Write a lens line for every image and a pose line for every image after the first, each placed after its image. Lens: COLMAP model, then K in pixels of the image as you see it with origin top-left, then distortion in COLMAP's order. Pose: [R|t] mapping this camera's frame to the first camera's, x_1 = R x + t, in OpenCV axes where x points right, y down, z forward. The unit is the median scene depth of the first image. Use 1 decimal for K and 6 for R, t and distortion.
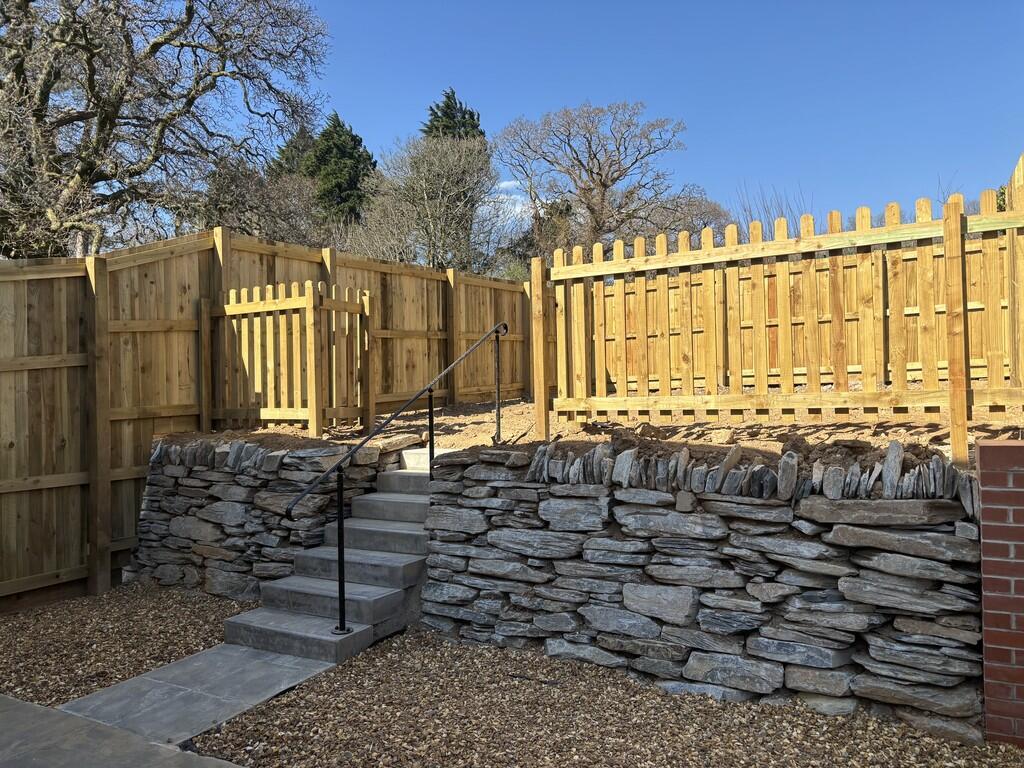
lens RADIAL K [[783.4, 0, 505.3], [0, 783.4, 383.3], [0, 0, 1]] dist [0.051847, -0.053045]
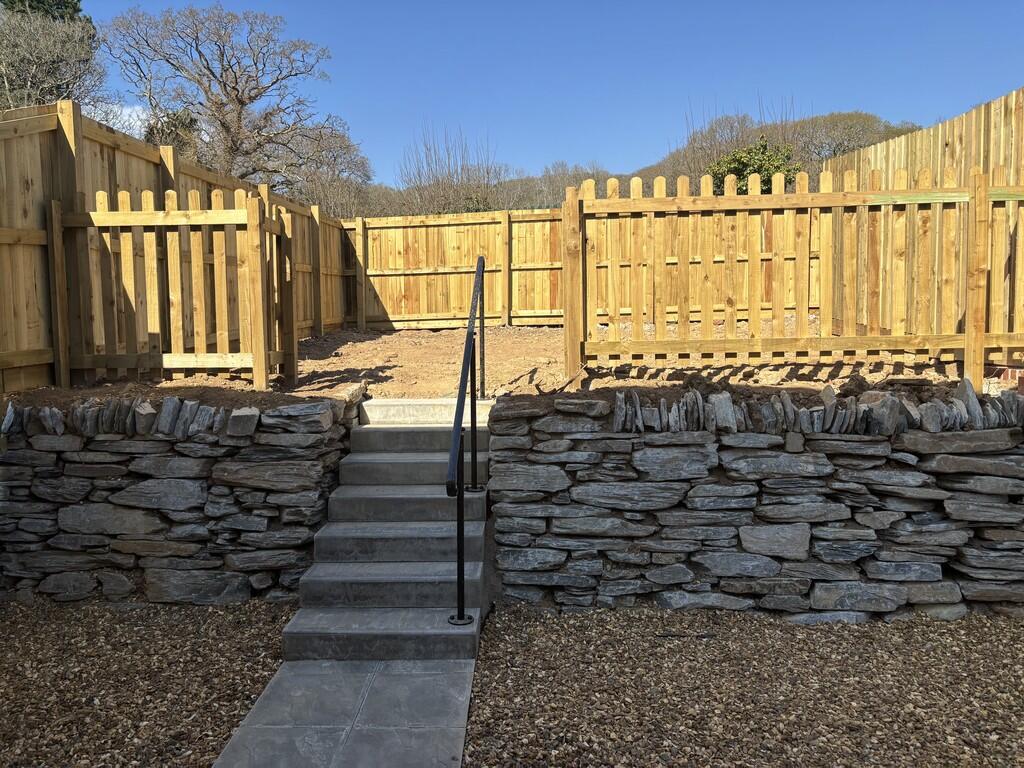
lens RADIAL K [[783.4, 0, 505.3], [0, 783.4, 383.3], [0, 0, 1]] dist [0.051847, -0.053045]
pose [[0.884308, -0.028131, 0.466055, -0.530259], [-0.009556, 0.996884, 0.078304, -0.004044], [-0.466806, -0.073699, 0.881284, 0.245871]]
